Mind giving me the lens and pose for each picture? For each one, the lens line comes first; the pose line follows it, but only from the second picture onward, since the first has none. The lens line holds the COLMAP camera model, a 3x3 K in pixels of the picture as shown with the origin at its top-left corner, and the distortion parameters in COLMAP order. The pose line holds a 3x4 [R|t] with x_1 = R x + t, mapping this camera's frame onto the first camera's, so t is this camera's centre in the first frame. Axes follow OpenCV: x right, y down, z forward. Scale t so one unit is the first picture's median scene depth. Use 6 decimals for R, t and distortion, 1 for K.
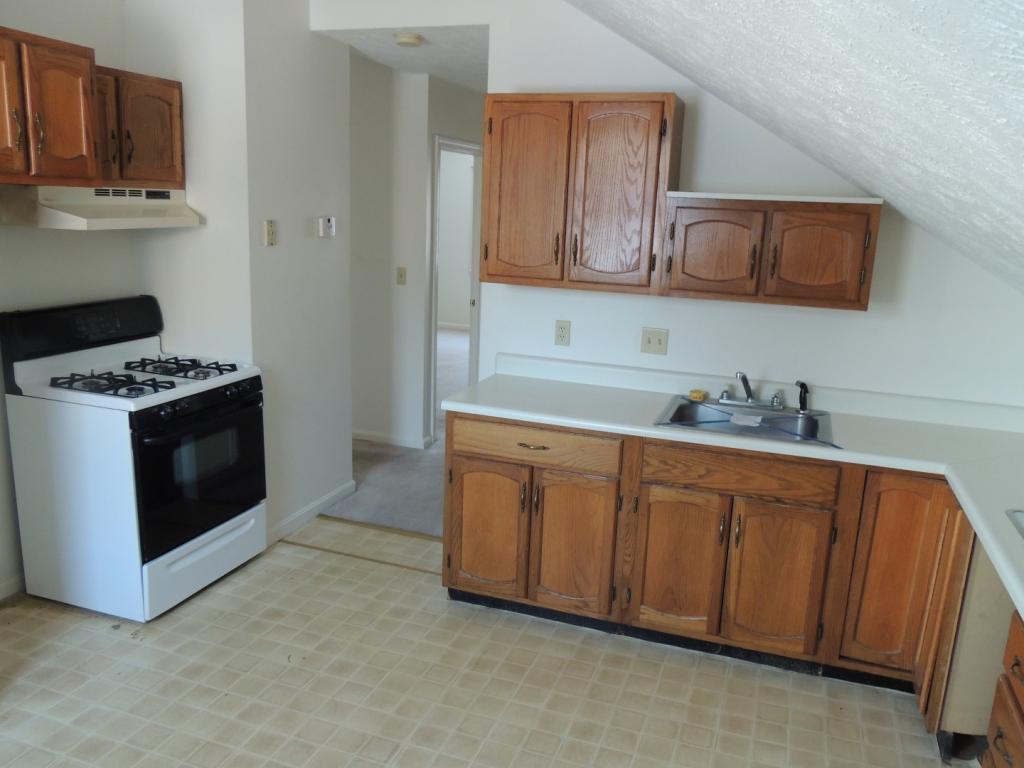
lens RADIAL K [[816.7, 0, 520.3], [0, 816.7, 385.0], [0, 0, 1]] dist [-0.008302, -0.008845]
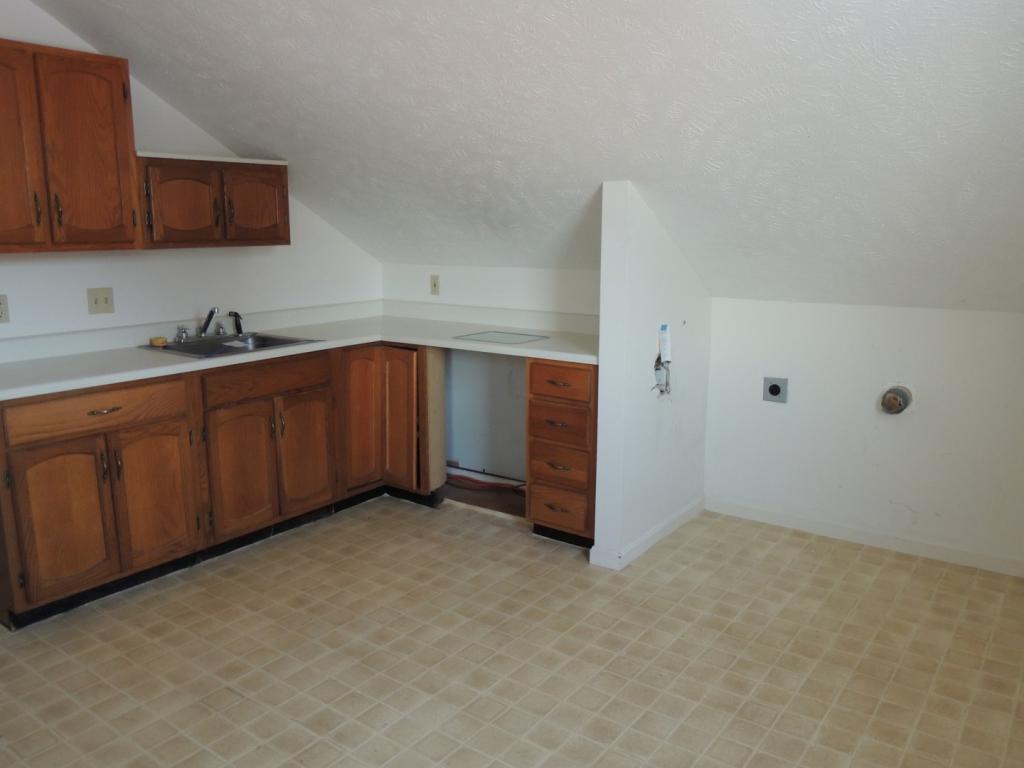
lens RADIAL K [[816.7, 0, 520.3], [0, 816.7, 385.0], [0, 0, 1]] dist [-0.008302, -0.008845]
pose [[0.287893, -0.224802, 0.930904, -0.747618], [0.222764, 0.961114, 0.163205, -0.002138], [-0.931394, 0.160386, 0.326775, 0.225168]]
